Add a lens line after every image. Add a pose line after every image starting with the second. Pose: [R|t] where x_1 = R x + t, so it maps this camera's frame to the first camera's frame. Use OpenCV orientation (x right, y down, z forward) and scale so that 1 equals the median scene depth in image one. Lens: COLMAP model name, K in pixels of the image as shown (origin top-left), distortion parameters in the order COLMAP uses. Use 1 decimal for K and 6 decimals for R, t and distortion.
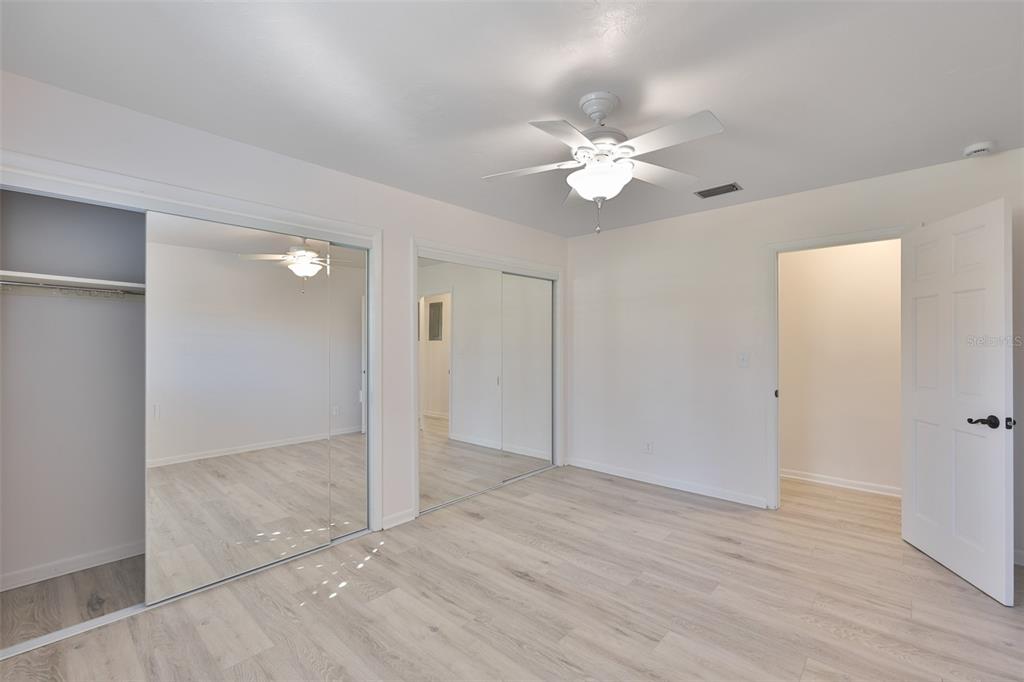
lens RADIAL K [[431.2, 0, 510.2], [0, 431.2, 338.1], [0, 0, 1]] dist [-0.001129, 0.000115]
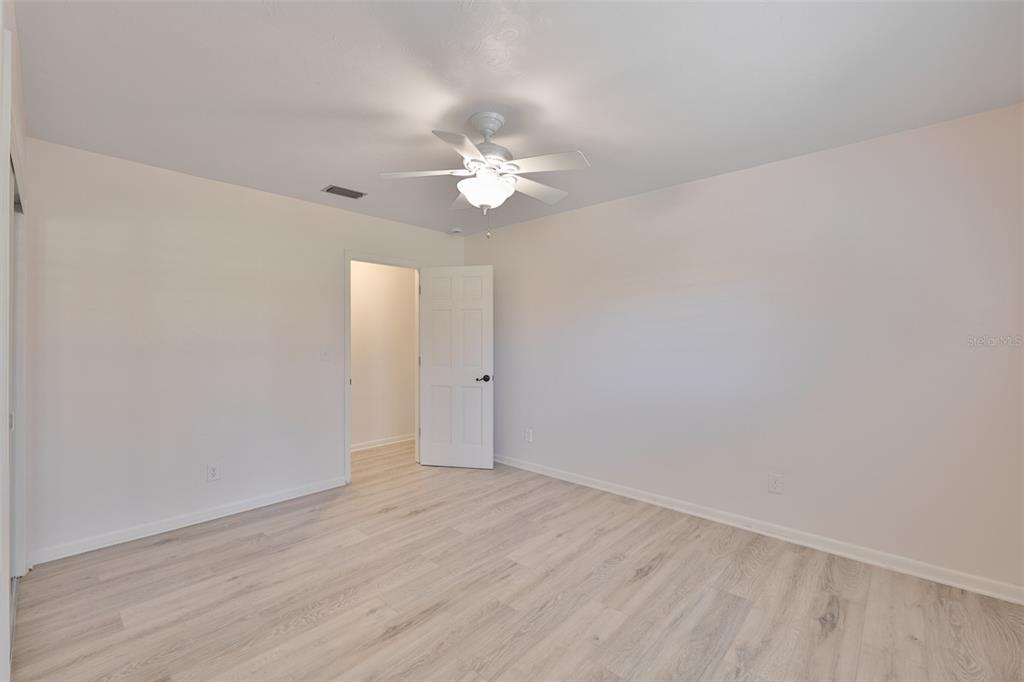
lens RADIAL K [[437.9, 0, 513.7], [0, 437.9, 338.9], [0, 0, 1]] dist [-0.000651, -0.000405]
pose [[-0.001006, 0.001275, 0.999999, -0.689964], [-0.012127, 0.999926, -0.001287, 0.012322], [-0.999926, -0.012128, -0.000991, 0.702650]]
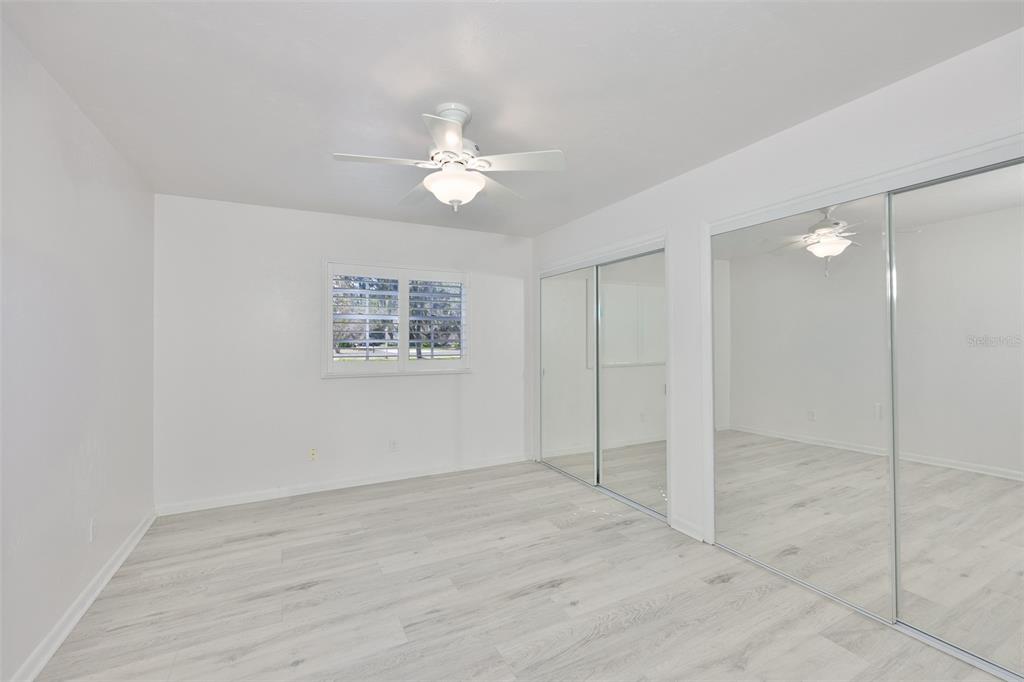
lens RADIAL K [[437.9, 0, 513.7], [0, 437.9, 338.9], [0, 0, 1]] dist [-0.000651, -0.000405]
pose [[-0.335380, 0.000863, -0.942083, 0.865921], [0.023812, 0.999688, -0.007561, 0.012181], [0.941782, -0.024969, -0.335296, 1.120270]]
